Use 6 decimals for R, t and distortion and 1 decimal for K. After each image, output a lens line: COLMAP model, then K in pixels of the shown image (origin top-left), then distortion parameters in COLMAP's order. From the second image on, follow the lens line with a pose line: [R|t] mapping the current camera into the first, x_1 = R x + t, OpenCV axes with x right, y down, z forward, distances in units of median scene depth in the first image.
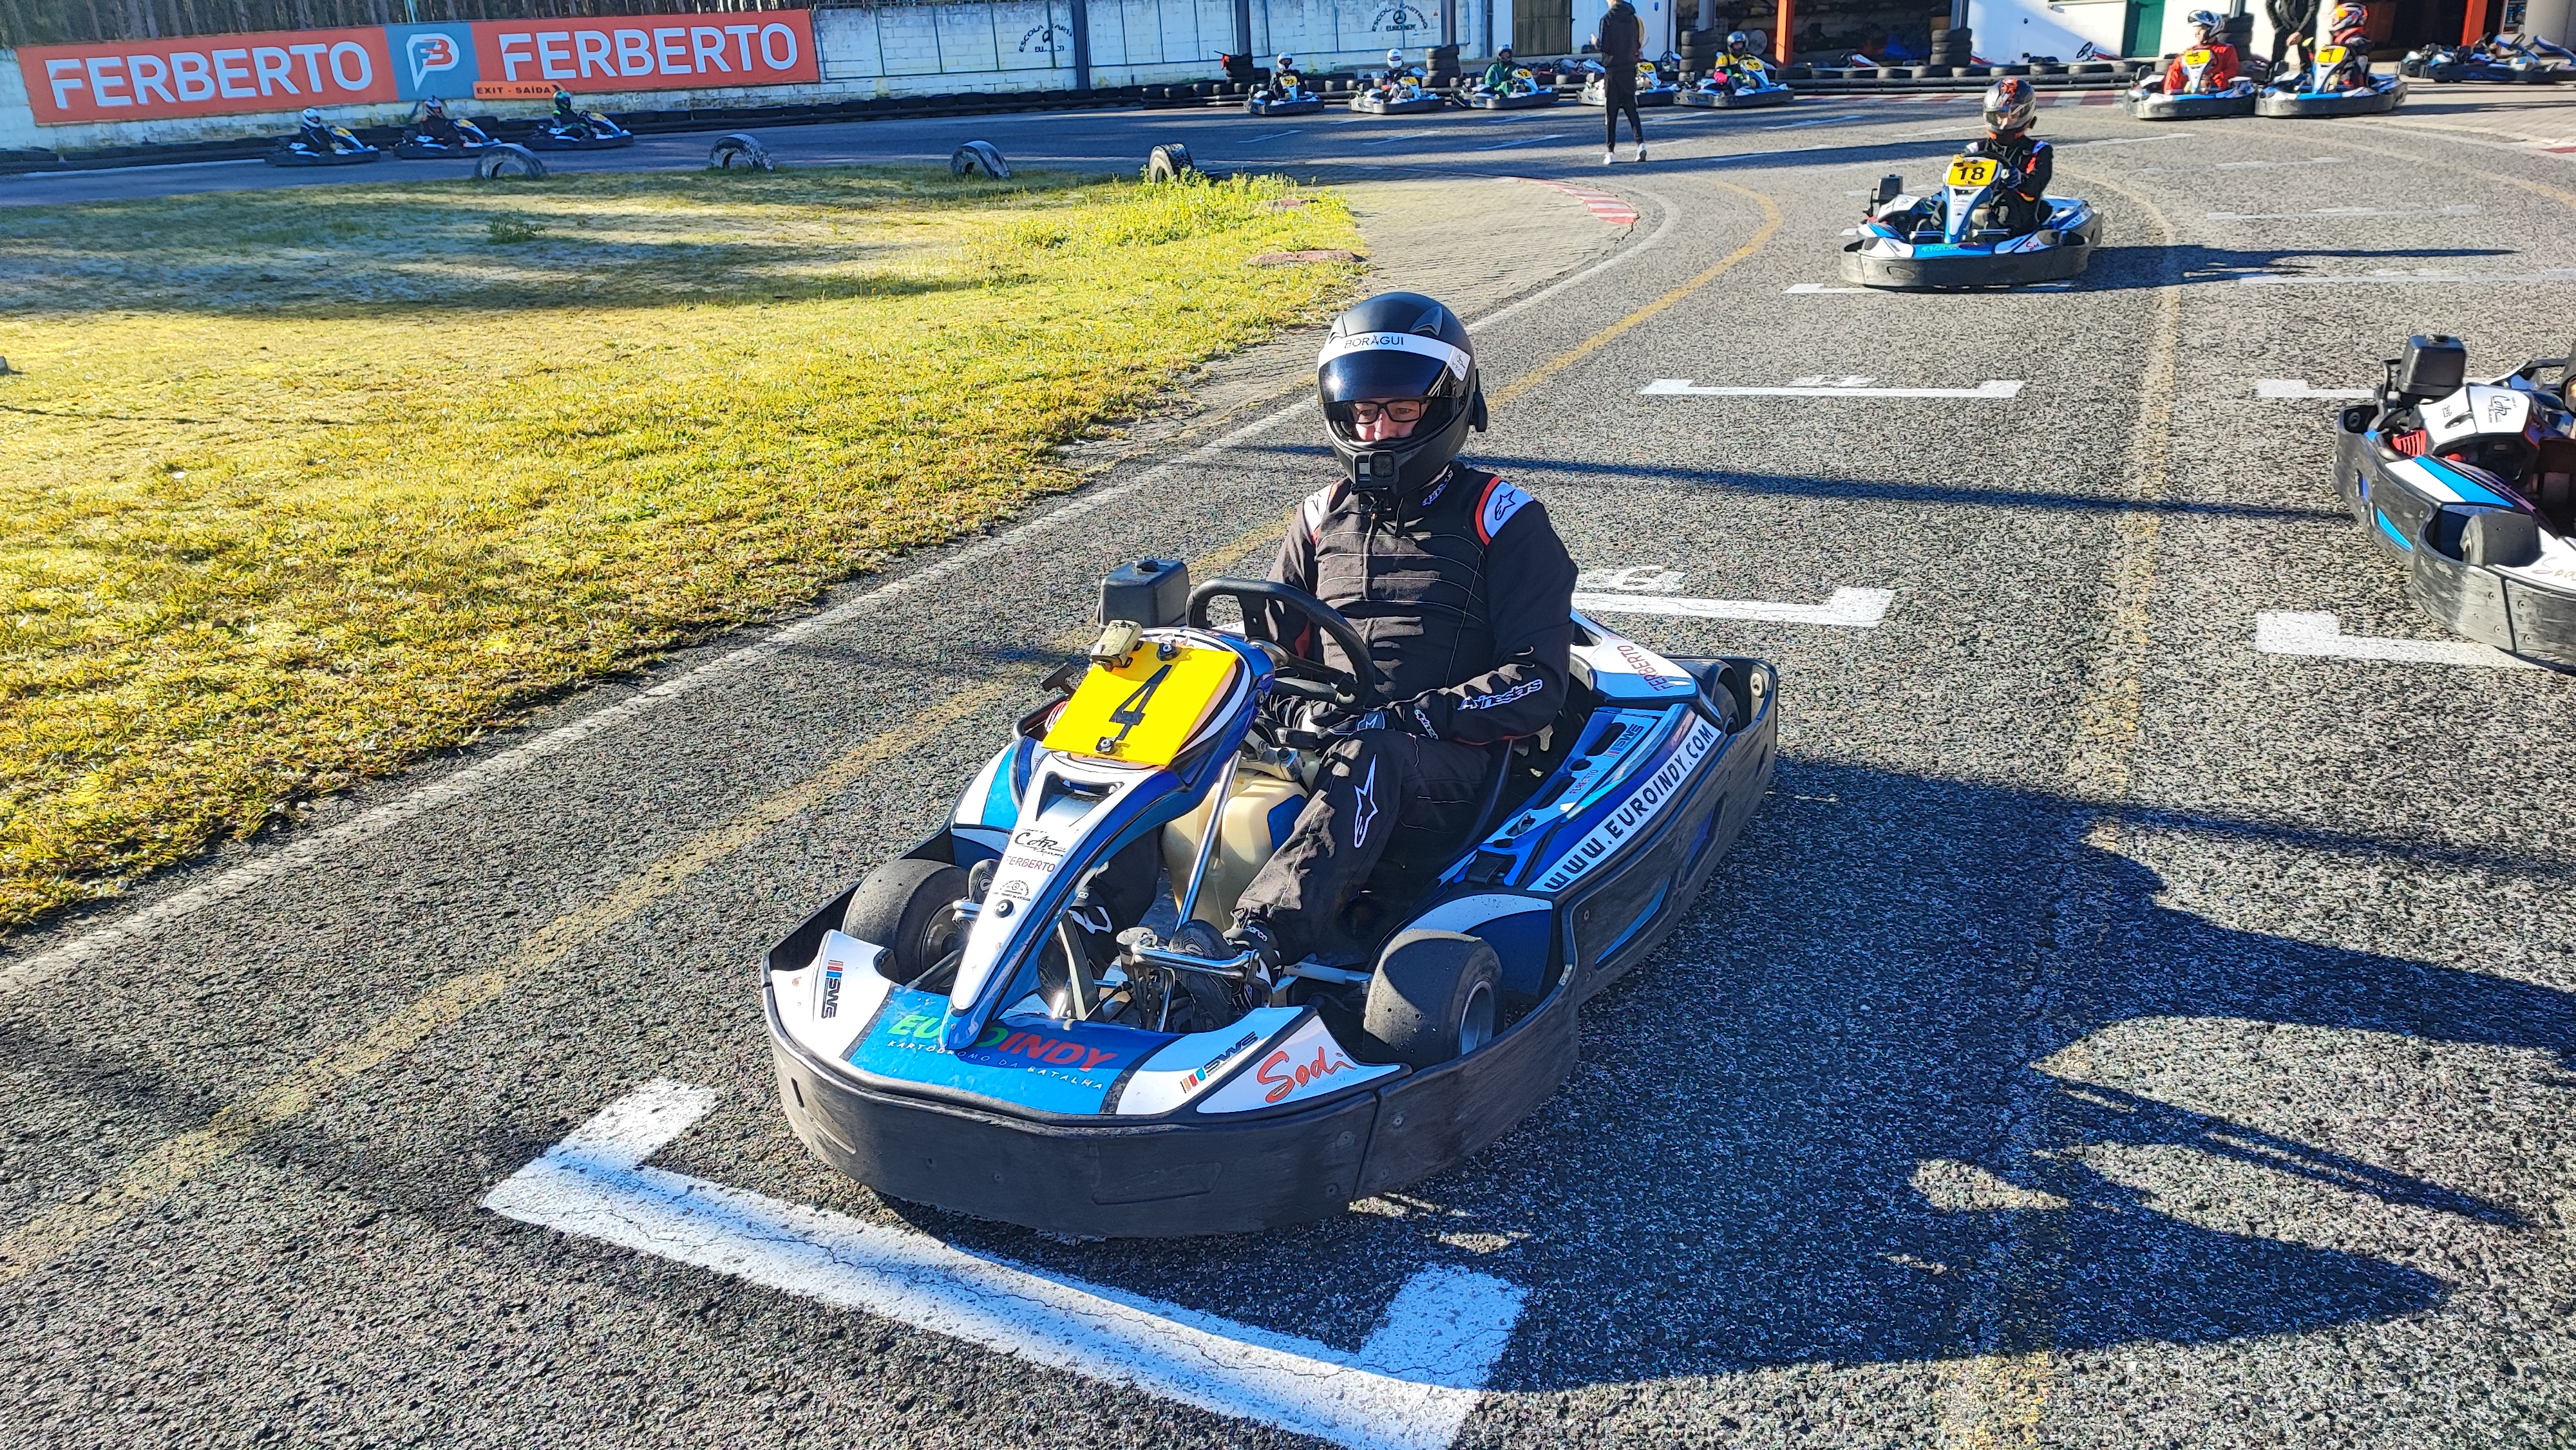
lens RADIAL K [[1838.0, 0, 1285.1], [0, 1838.0, 708.3], [0, 0, 1]] dist [0.060764, -0.070445]
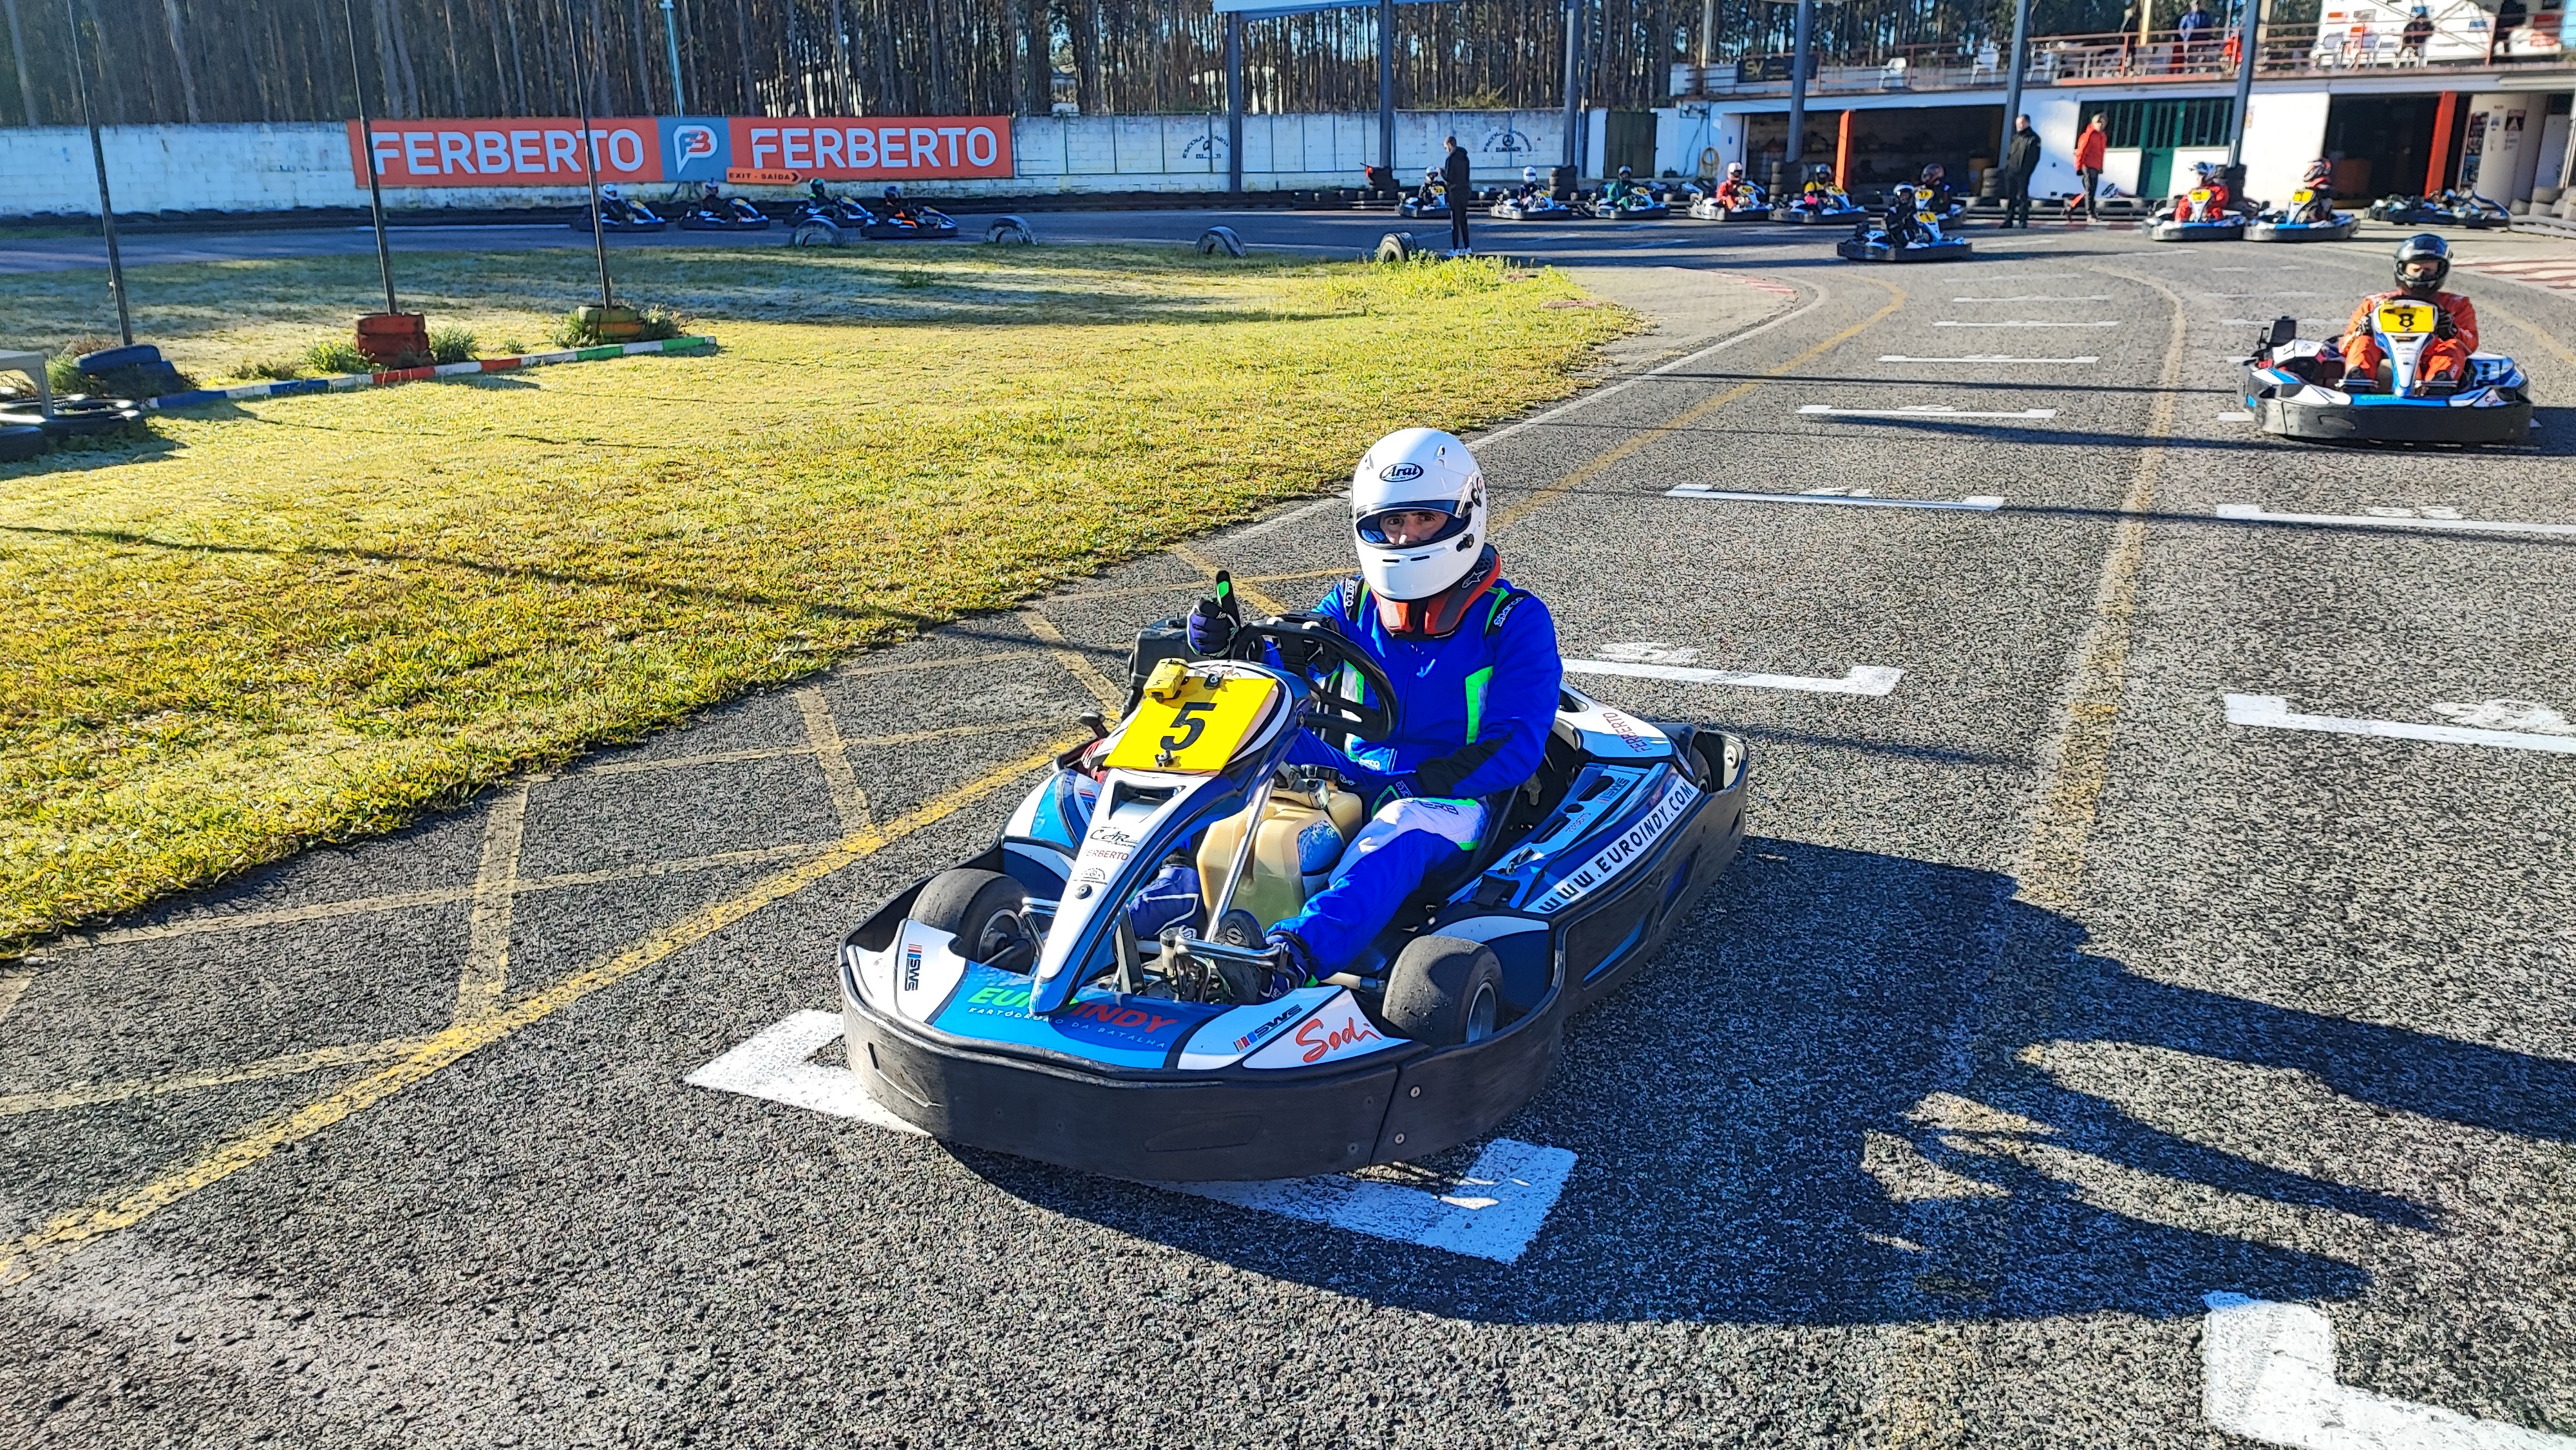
lens RADIAL K [[1838.0, 0, 1294.2], [0, 1838.0, 703.2], [0, 0, 1]] dist [0.060764, -0.070445]
pose [[0.999328, 0.036596, 0.001844, -0.070804], [-0.036425, 0.997612, -0.058687, 0.055696], [-0.003988, 0.058580, 0.998275, -0.147347]]
